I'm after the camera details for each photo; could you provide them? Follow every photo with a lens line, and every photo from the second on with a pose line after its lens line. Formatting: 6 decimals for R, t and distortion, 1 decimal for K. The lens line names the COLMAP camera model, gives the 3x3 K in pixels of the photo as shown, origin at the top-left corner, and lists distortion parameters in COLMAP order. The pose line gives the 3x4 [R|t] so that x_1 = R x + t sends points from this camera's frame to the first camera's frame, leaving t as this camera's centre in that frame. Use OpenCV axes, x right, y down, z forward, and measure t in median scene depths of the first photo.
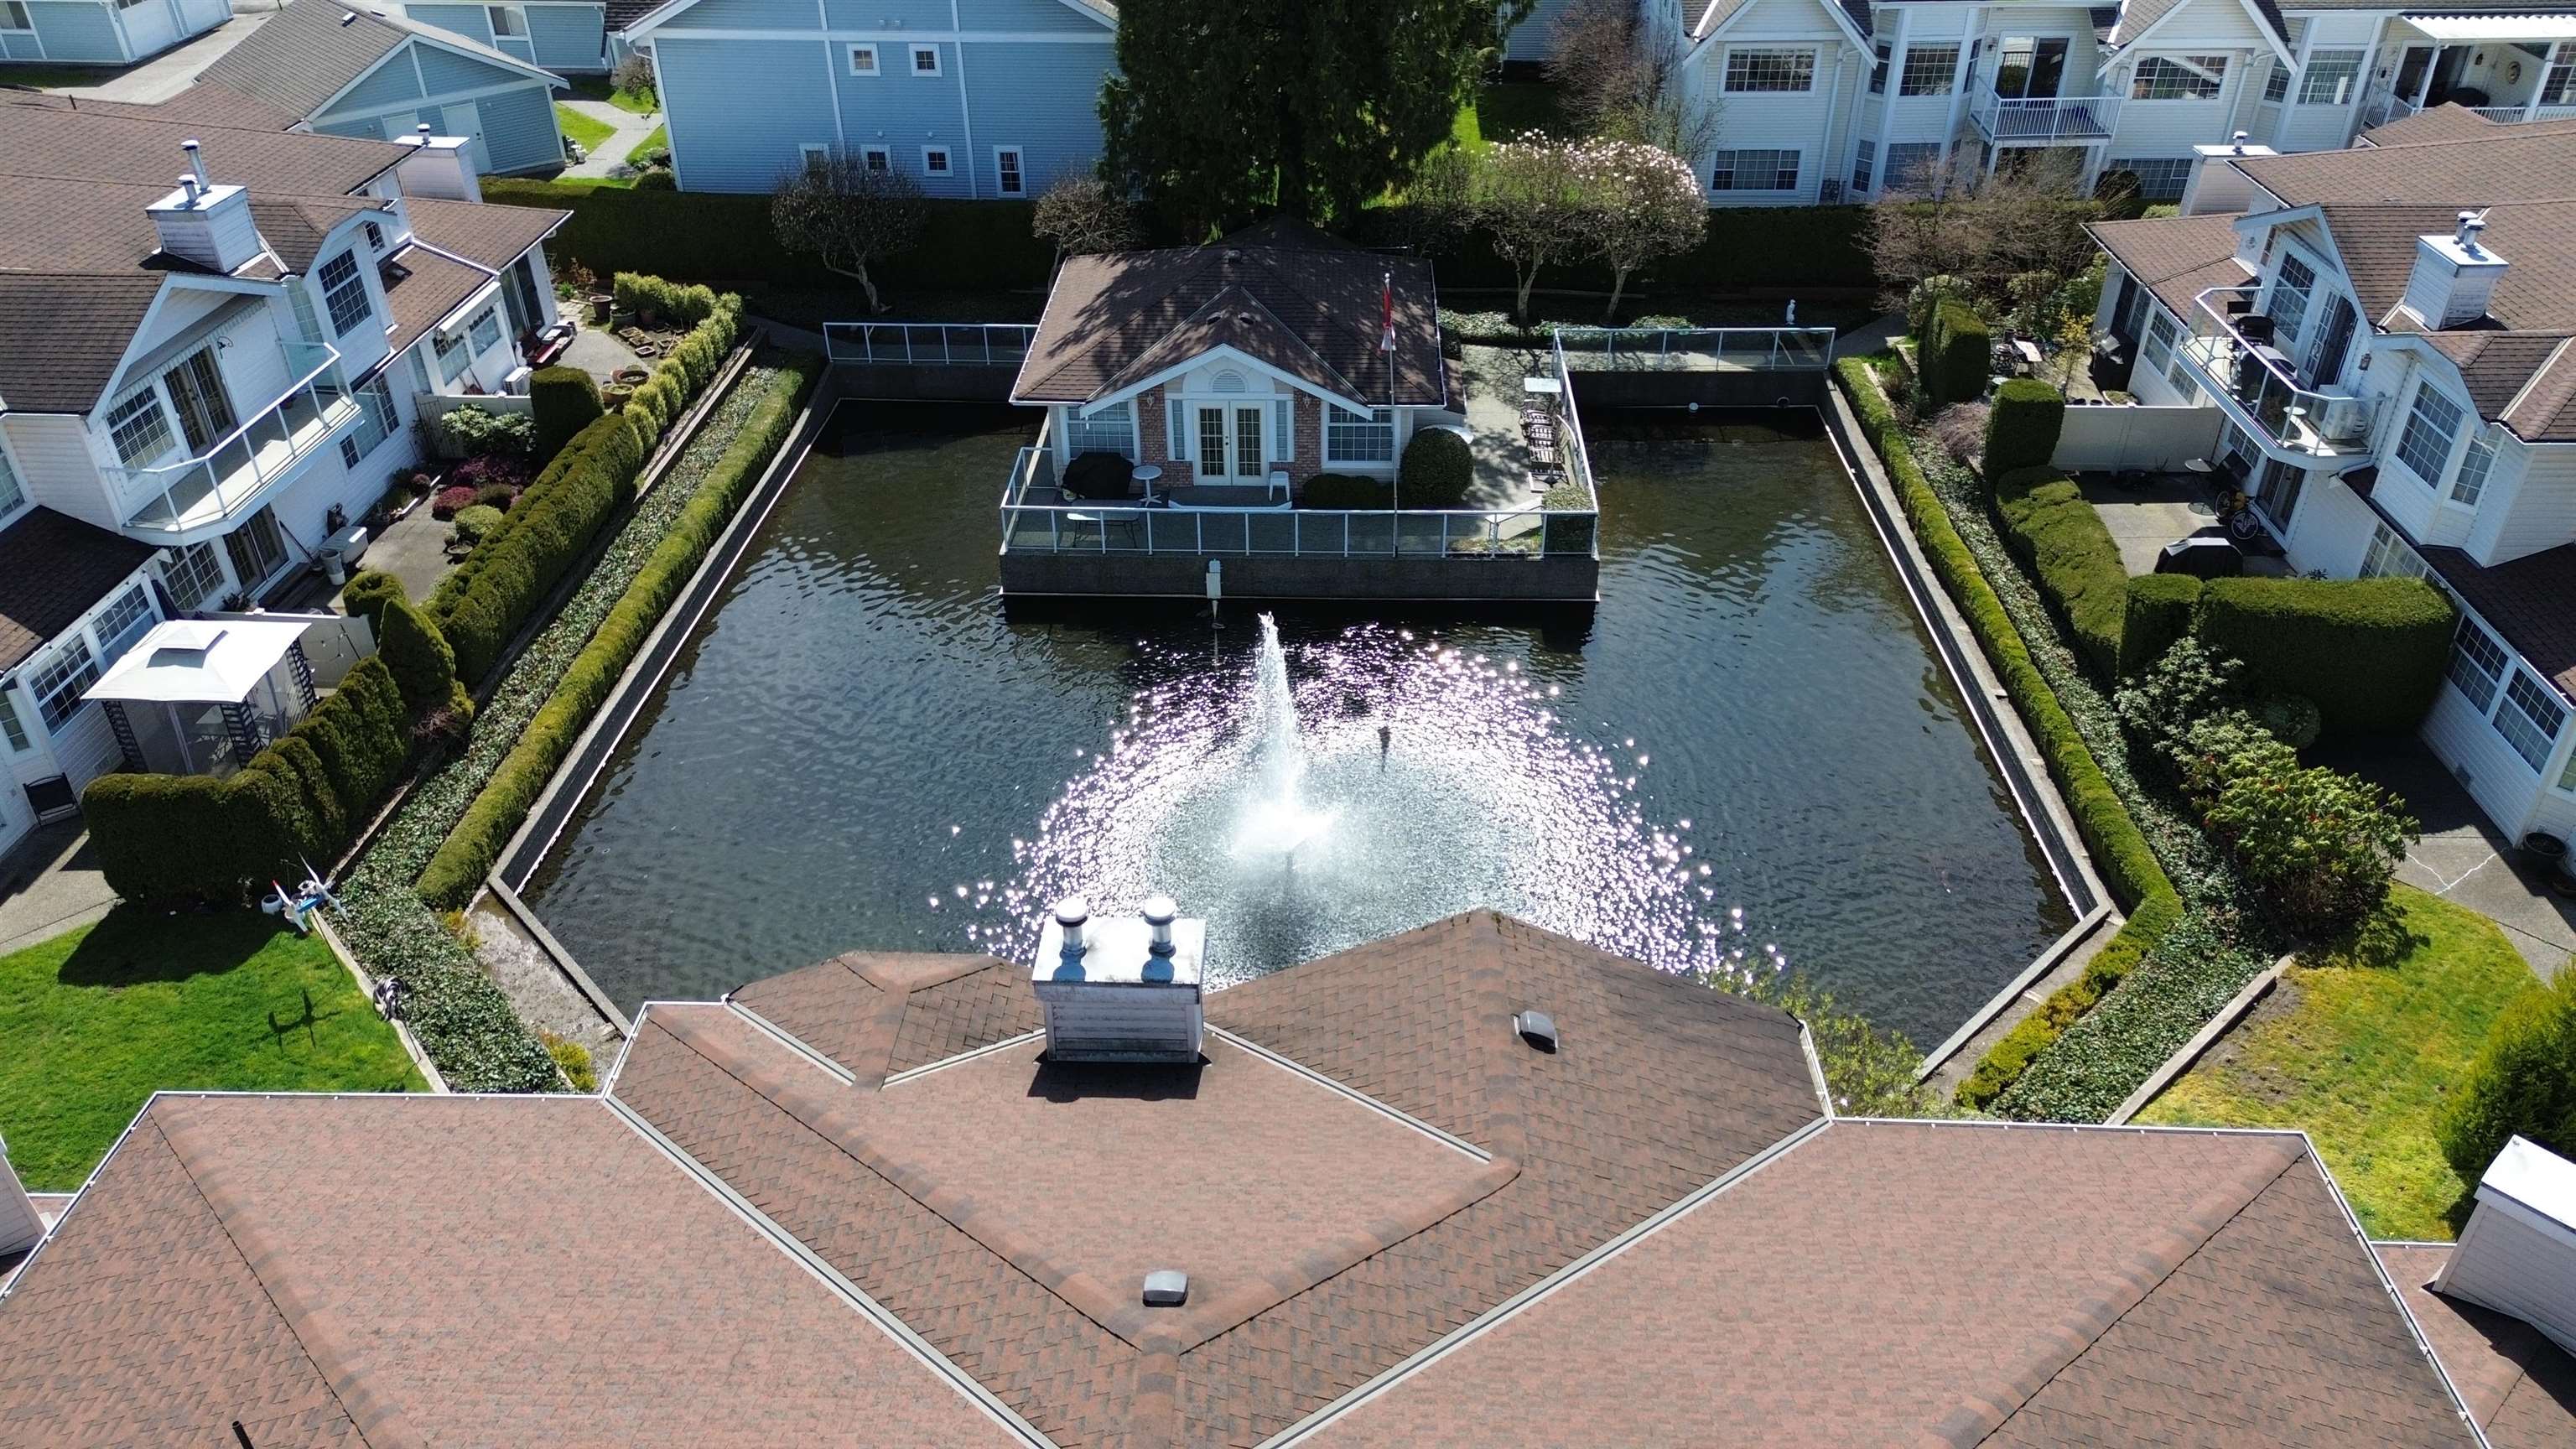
lens RADIAL K [[1810.9, 0, 1303.5], [0, 1810.9, 715.1], [0, 0, 1]] dist [0.040903, -0.003068]
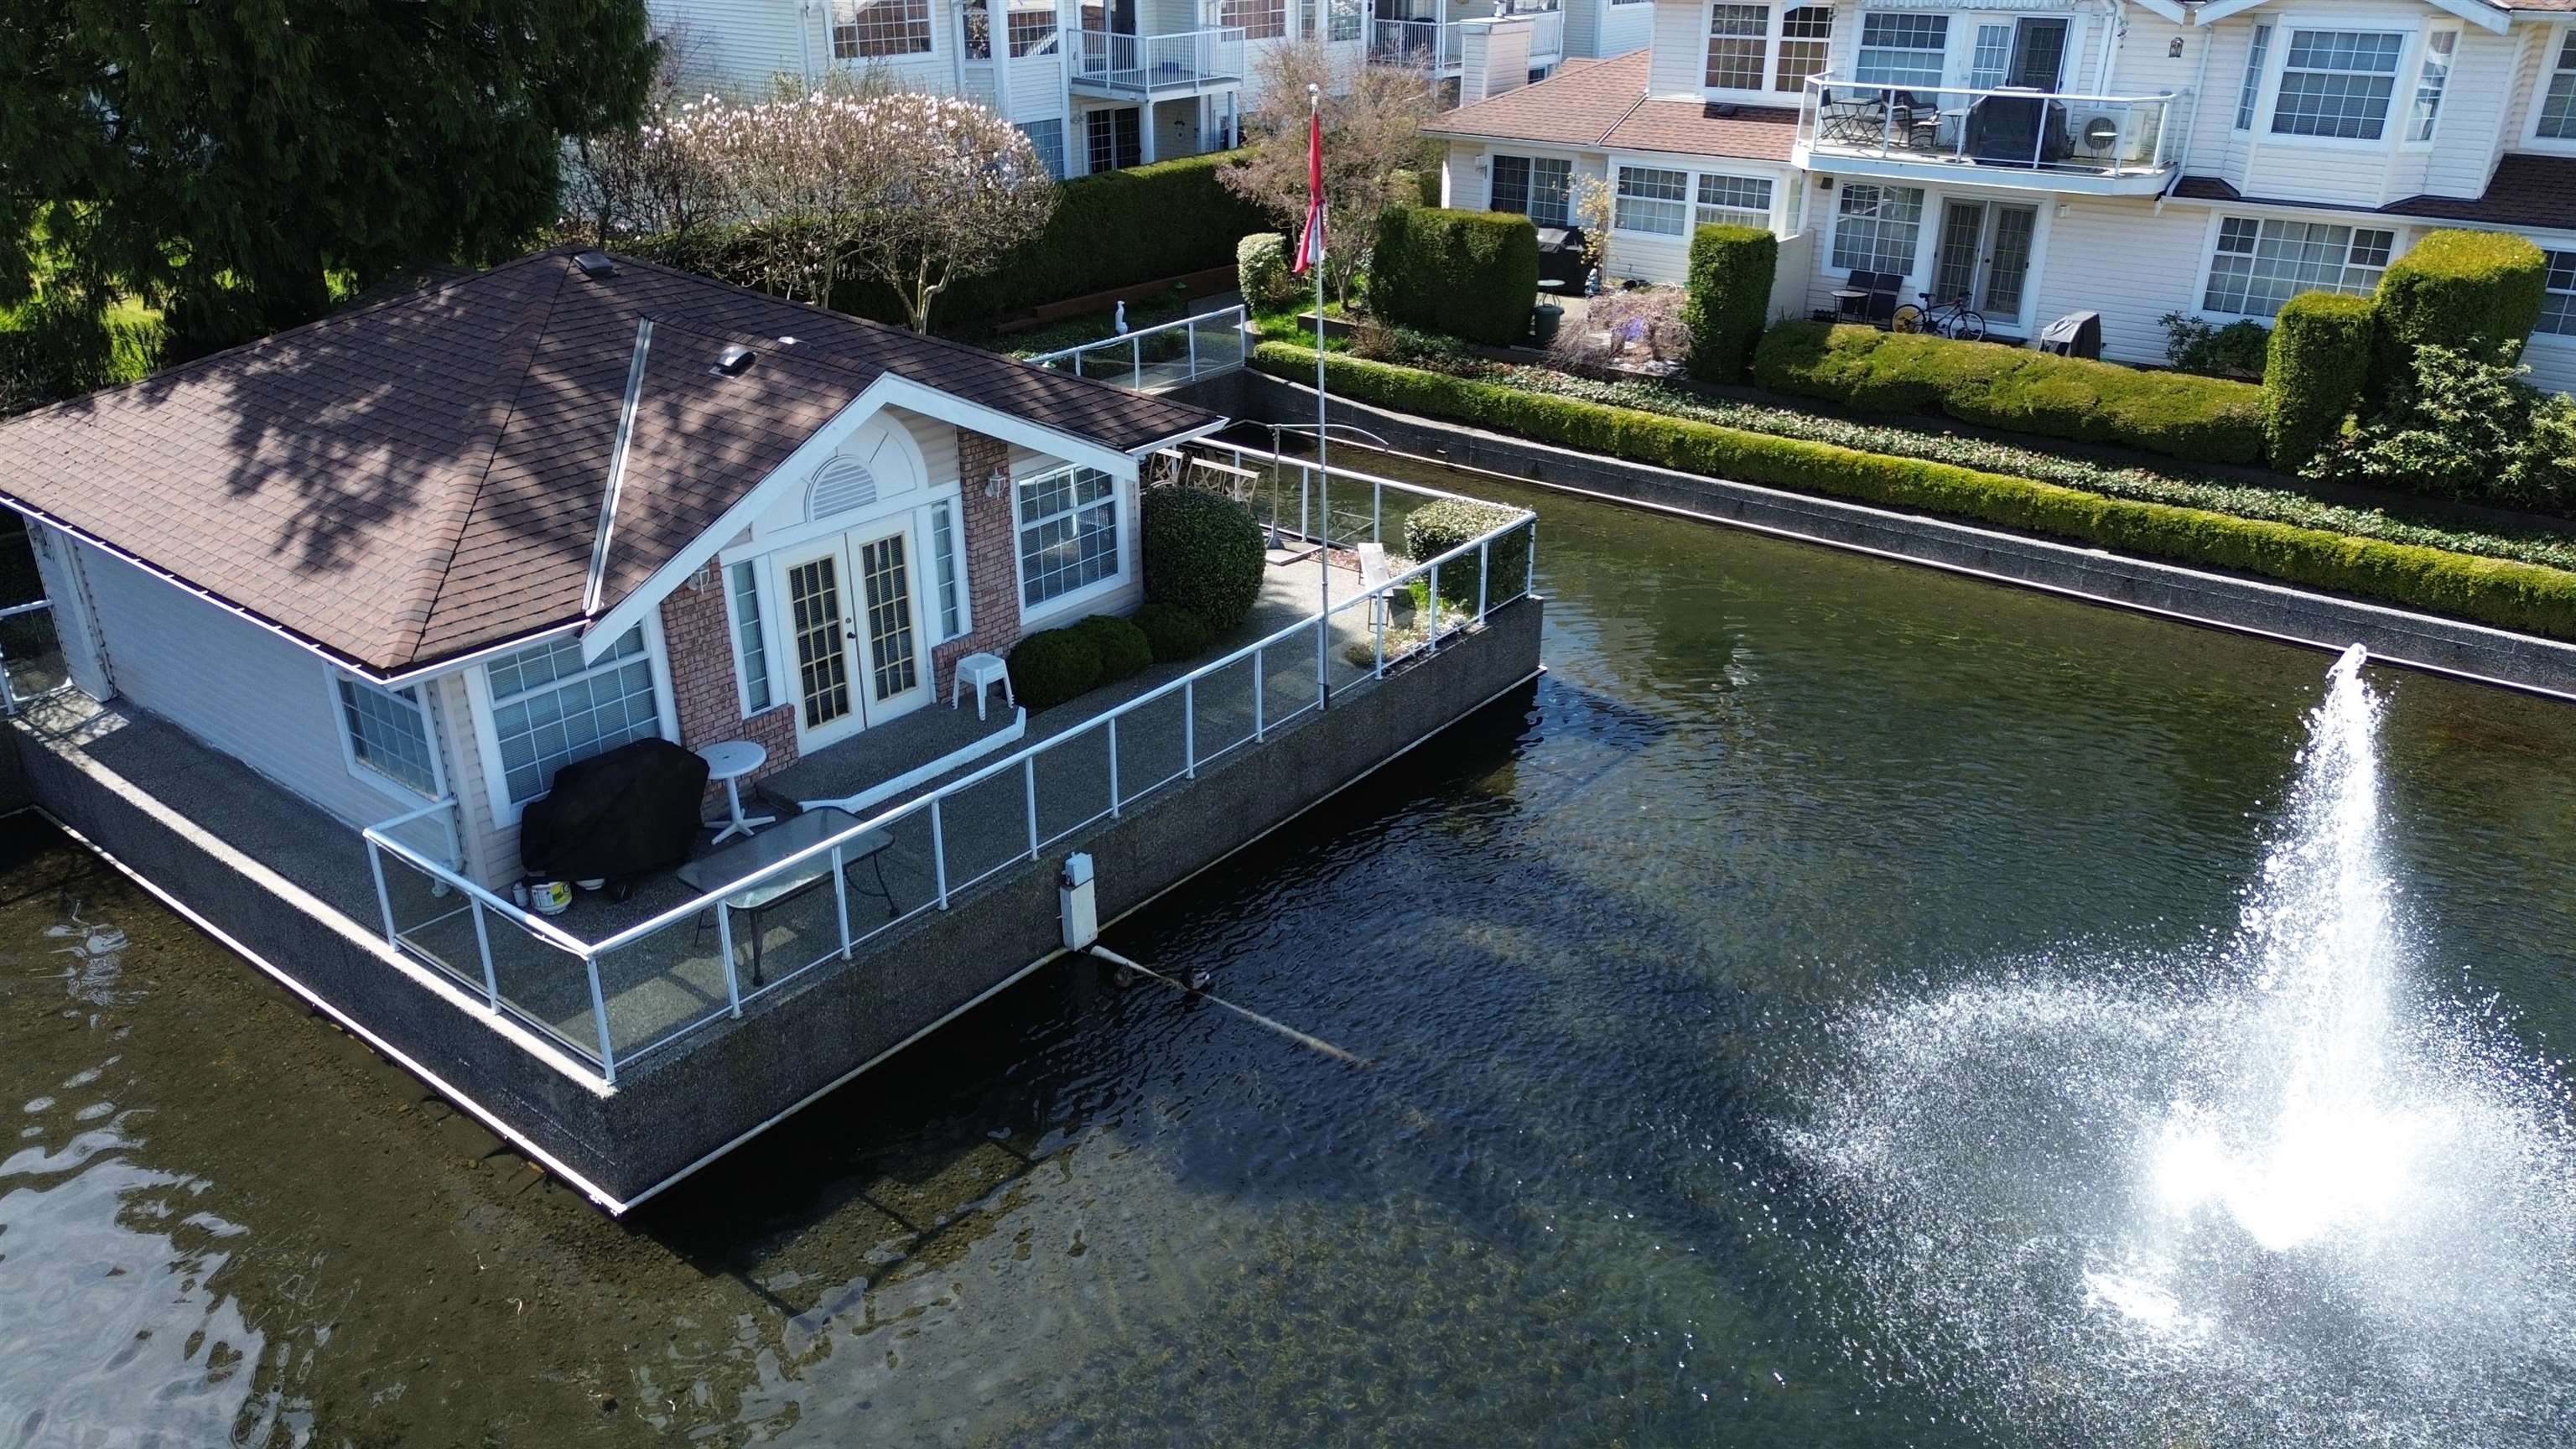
lens RADIAL K [[1810.9, 0, 1303.5], [0, 1810.9, 715.1], [0, 0, 1]] dist [0.040903, -0.003068]
pose [[0.593932, -0.326178, 0.735427, -0.301344], [0.435125, 0.899123, 0.047372, -0.106423], [-0.676691, 0.291867, 0.675946, 0.641920]]
